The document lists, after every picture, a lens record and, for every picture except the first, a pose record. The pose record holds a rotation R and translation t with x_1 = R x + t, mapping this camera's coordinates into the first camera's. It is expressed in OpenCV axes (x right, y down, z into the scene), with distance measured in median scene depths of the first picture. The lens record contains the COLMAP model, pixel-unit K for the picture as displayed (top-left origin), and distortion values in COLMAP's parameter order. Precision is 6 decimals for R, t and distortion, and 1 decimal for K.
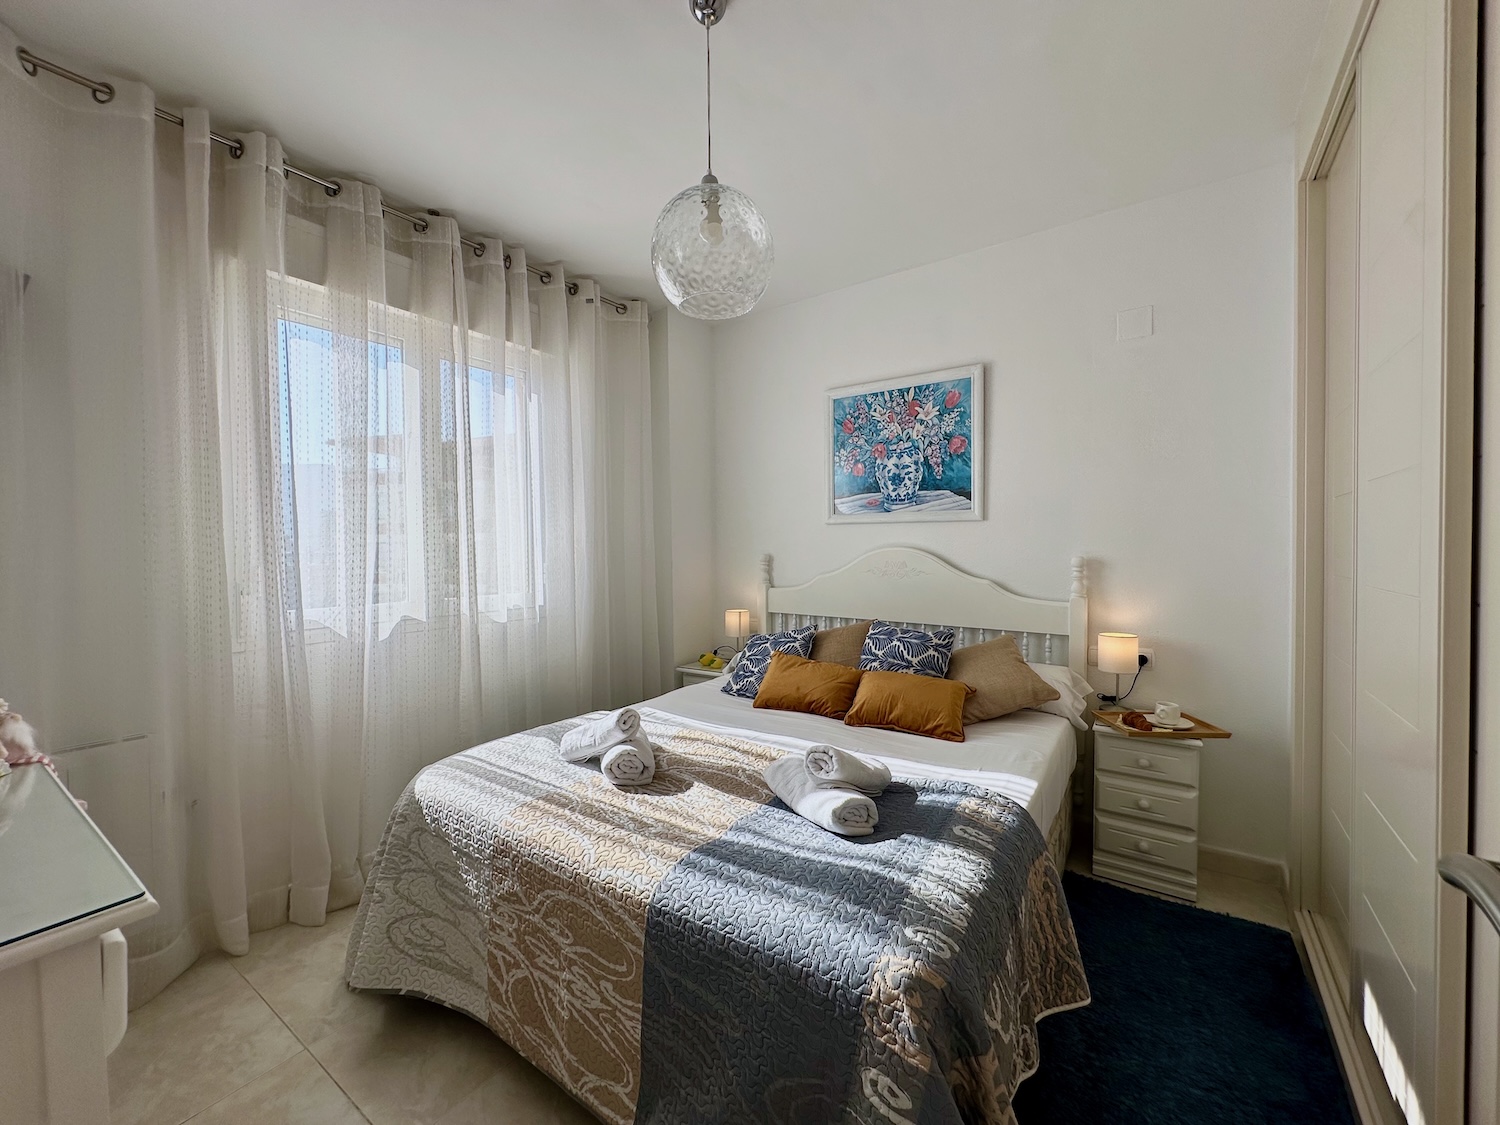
lens RADIAL K [[604.5, 0, 750.0], [0, 604.5, 562.5], [0, 0, 1]] dist [0.000246, -0.000003]
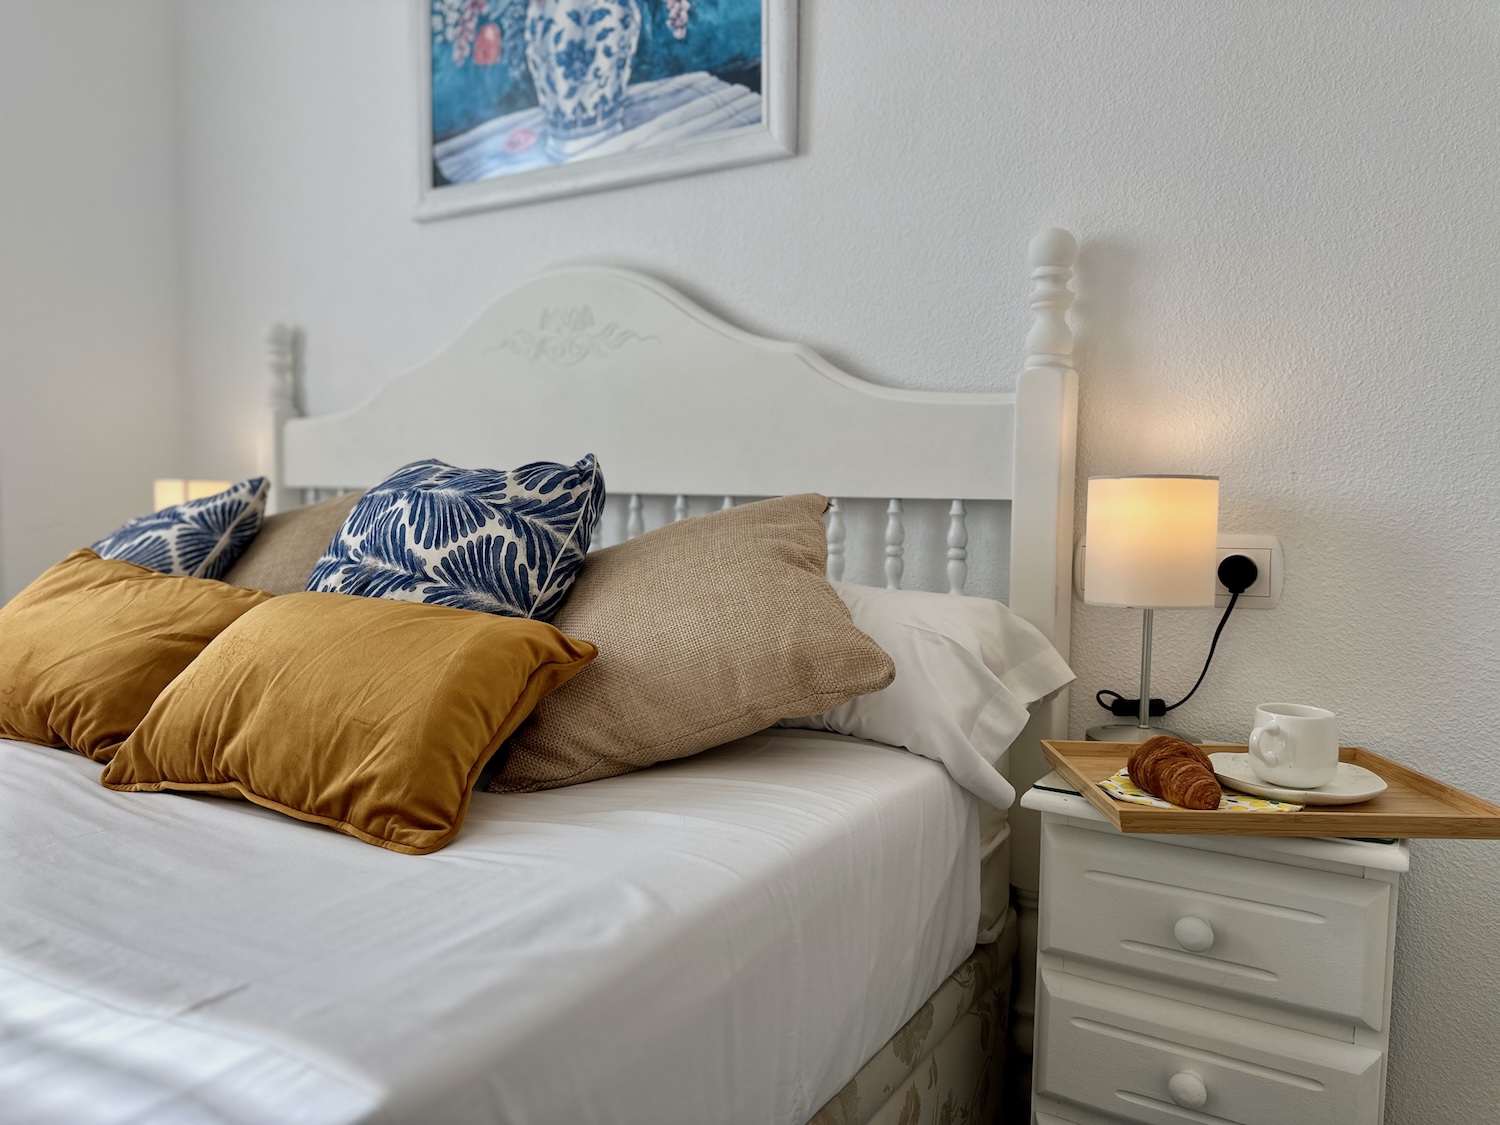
lens RADIAL K [[1083.9, 0, 749.5], [0, 1083.9, 571.9], [0, 0, 1]] dist [0.004868, -0.002565]
pose [[0.998499, 0.016172, 0.052337, 0.391644], [-0.018368, 0.998959, 0.041764, 0.145206], [-0.051607, -0.042663, 0.997756, 0.496630]]
